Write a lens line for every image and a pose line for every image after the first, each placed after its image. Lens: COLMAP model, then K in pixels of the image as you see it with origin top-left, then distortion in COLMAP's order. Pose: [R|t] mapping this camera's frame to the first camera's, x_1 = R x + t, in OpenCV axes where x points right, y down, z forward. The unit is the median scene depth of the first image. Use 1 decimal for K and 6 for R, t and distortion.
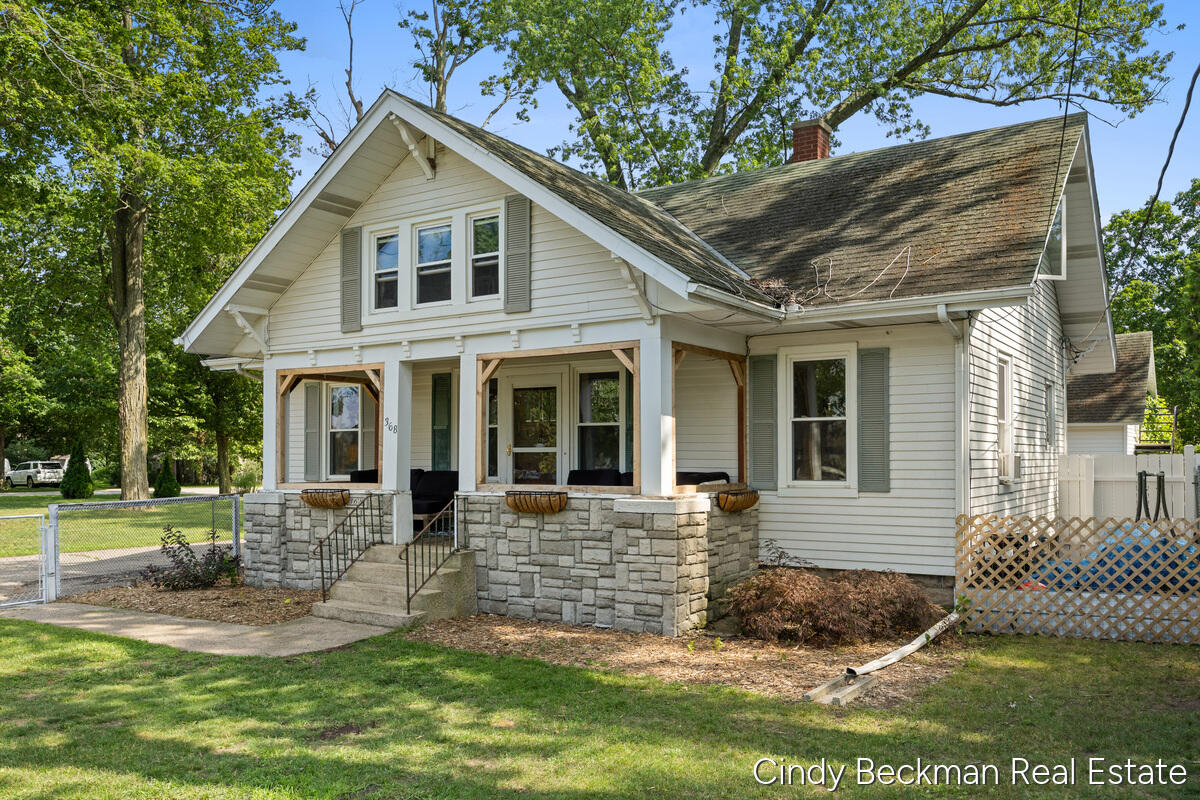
lens RADIAL K [[975.4, 0, 607.5], [0, 975.4, 452.8], [0, 0, 1]] dist [-0.006589, -0.008746]
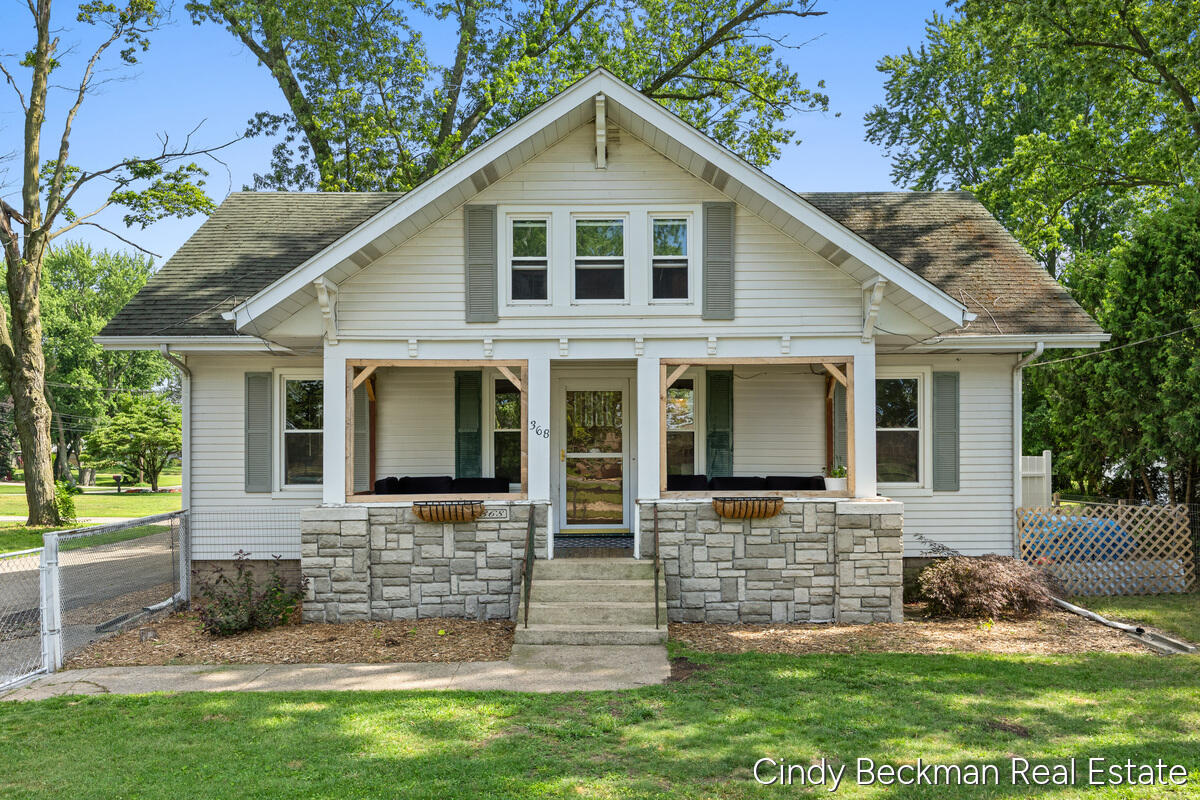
lens RADIAL K [[975.4, 0, 620.0], [0, 975.4, 464.8], [0, 0, 1]] dist [-0.006589, -0.008746]
pose [[0.835262, -0.006152, 0.549818, -0.708269], [-0.000825, 0.999922, 0.012442, -0.006699], [-0.549852, -0.010846, 0.835192, 0.208779]]
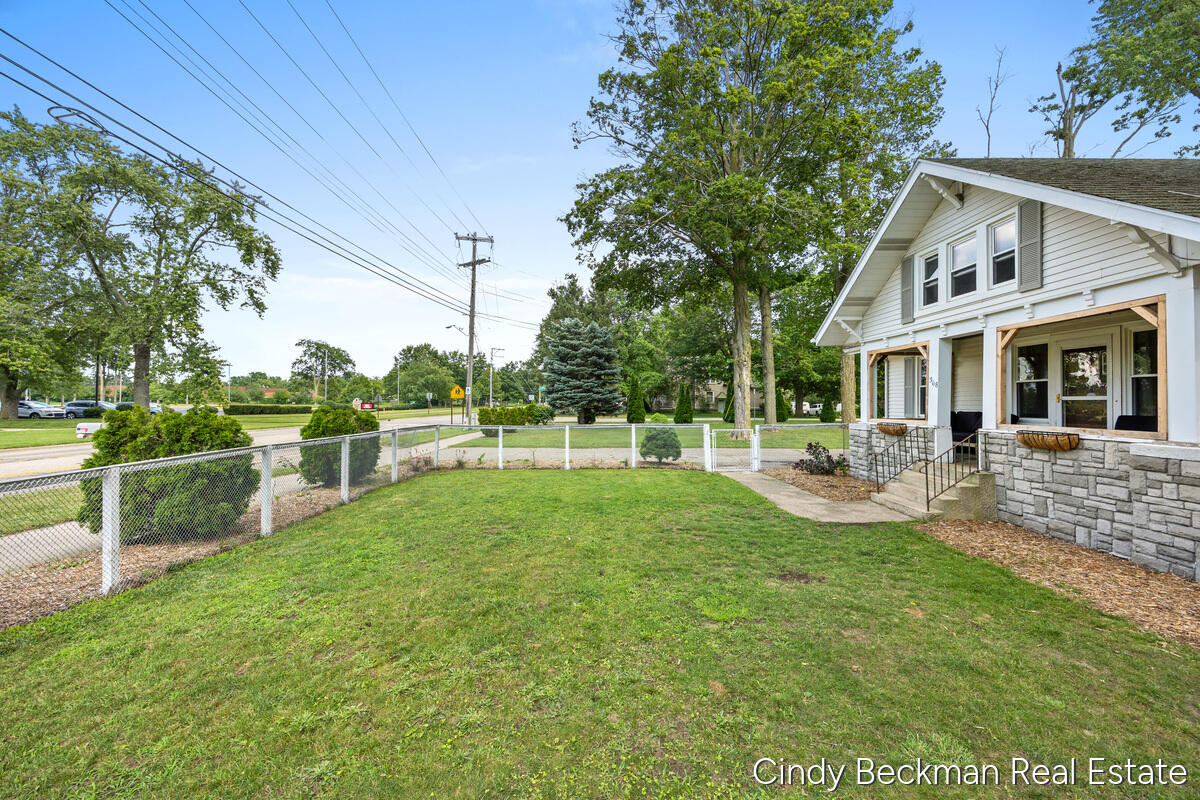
lens RADIAL K [[476.2, 0, 597.3], [0, 476.2, 395.5], [0, 0, 1]] dist [0.003325, -0.000974]
pose [[0.542491, -0.007821, -0.840025, 0.119669], [0.000056, 0.999957, -0.009274, -0.000894], [0.840062, 0.004984, 0.542468, 0.182797]]
